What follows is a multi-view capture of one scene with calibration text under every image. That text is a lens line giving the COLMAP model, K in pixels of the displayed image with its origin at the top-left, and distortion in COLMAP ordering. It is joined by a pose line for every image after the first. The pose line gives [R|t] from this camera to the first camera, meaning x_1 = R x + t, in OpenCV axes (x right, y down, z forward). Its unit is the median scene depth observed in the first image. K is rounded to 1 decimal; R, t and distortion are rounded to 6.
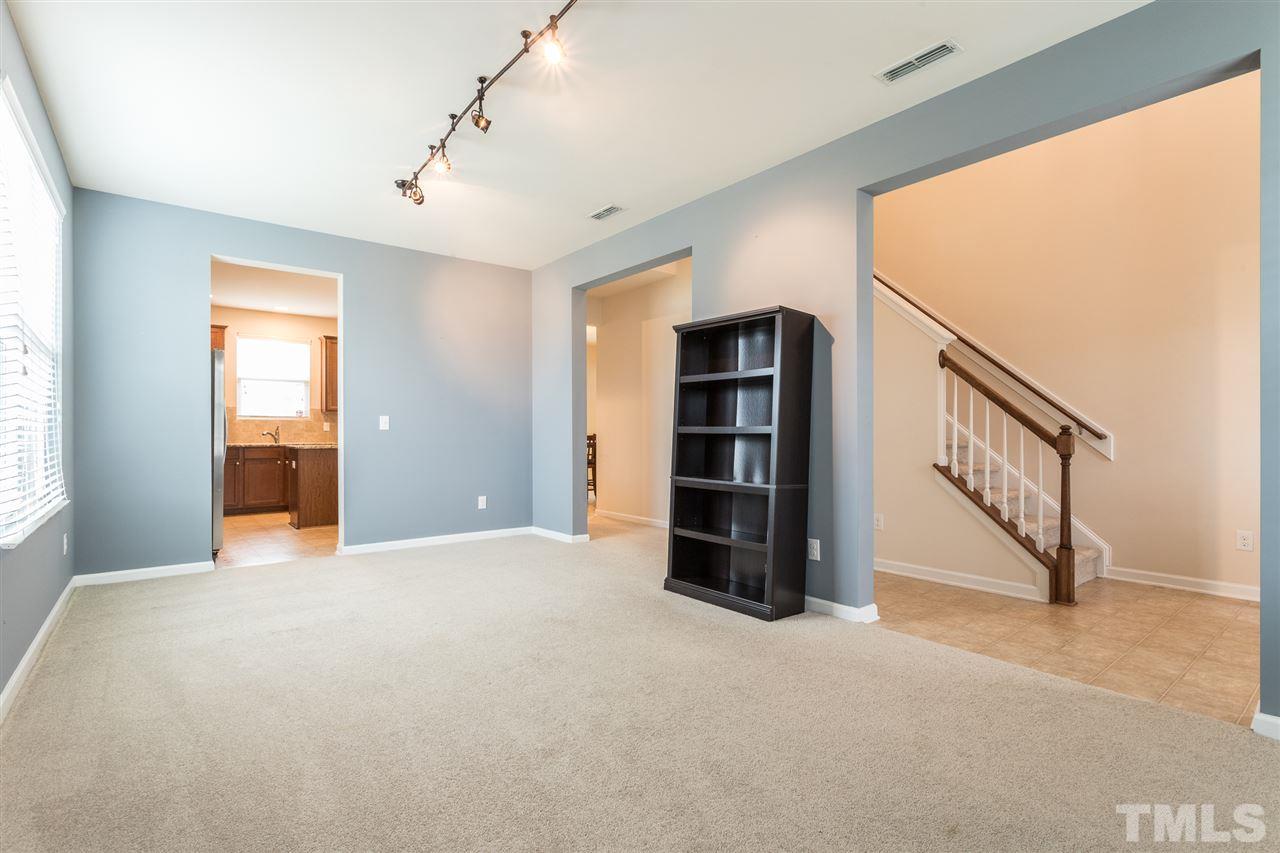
lens RADIAL K [[592.3, 0, 640.0], [0, 592.3, 426.5], [0, 0, 1]] dist [-0.001398, -0.000186]
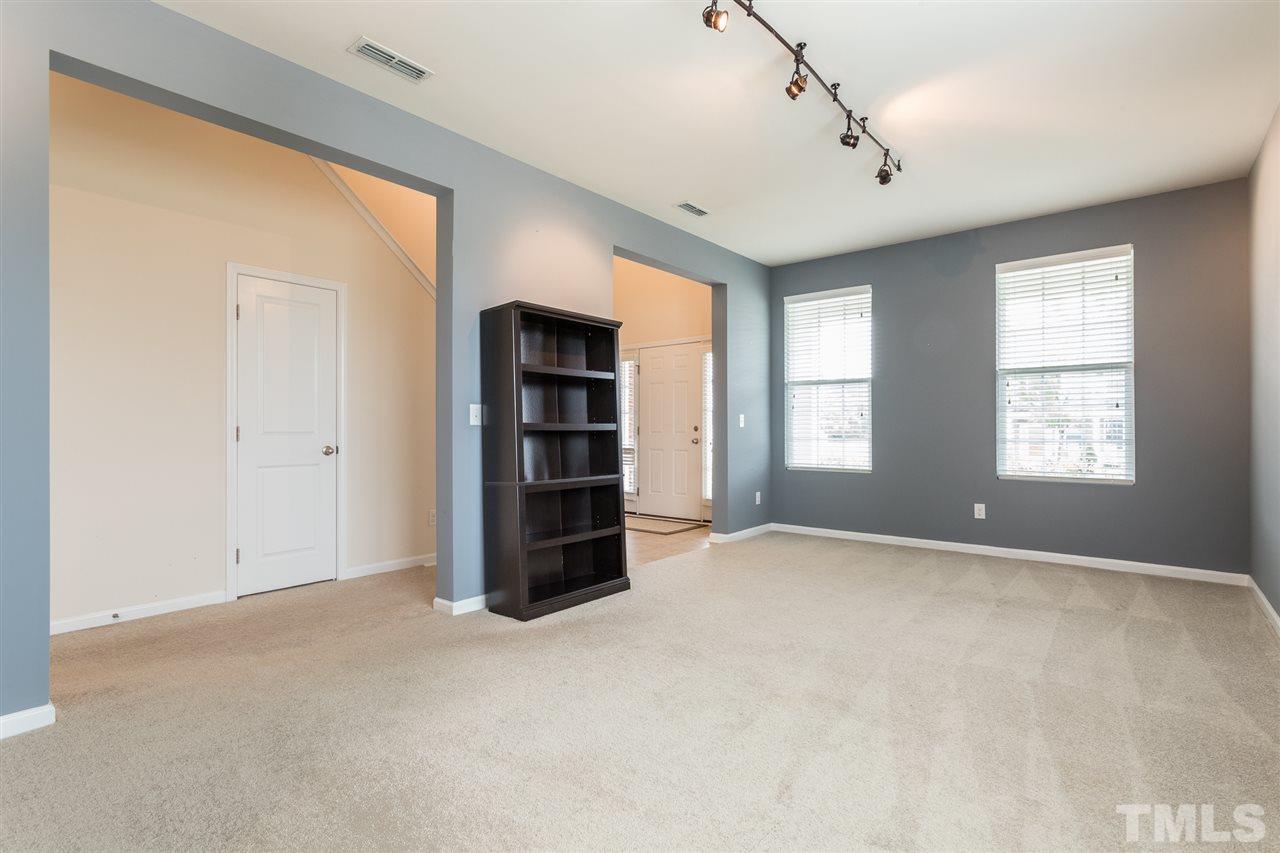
lens RADIAL K [[609.4, 0, 640.0], [0, 609.4, 426.5], [0, 0, 1]] dist [0.002441, 0.000584]
pose [[-0.208006, -0.003090, 0.978123, -0.841369], [-0.006052, 0.999980, 0.001872, 0.001934], [-0.978109, -0.005530, -0.208020, 1.052841]]
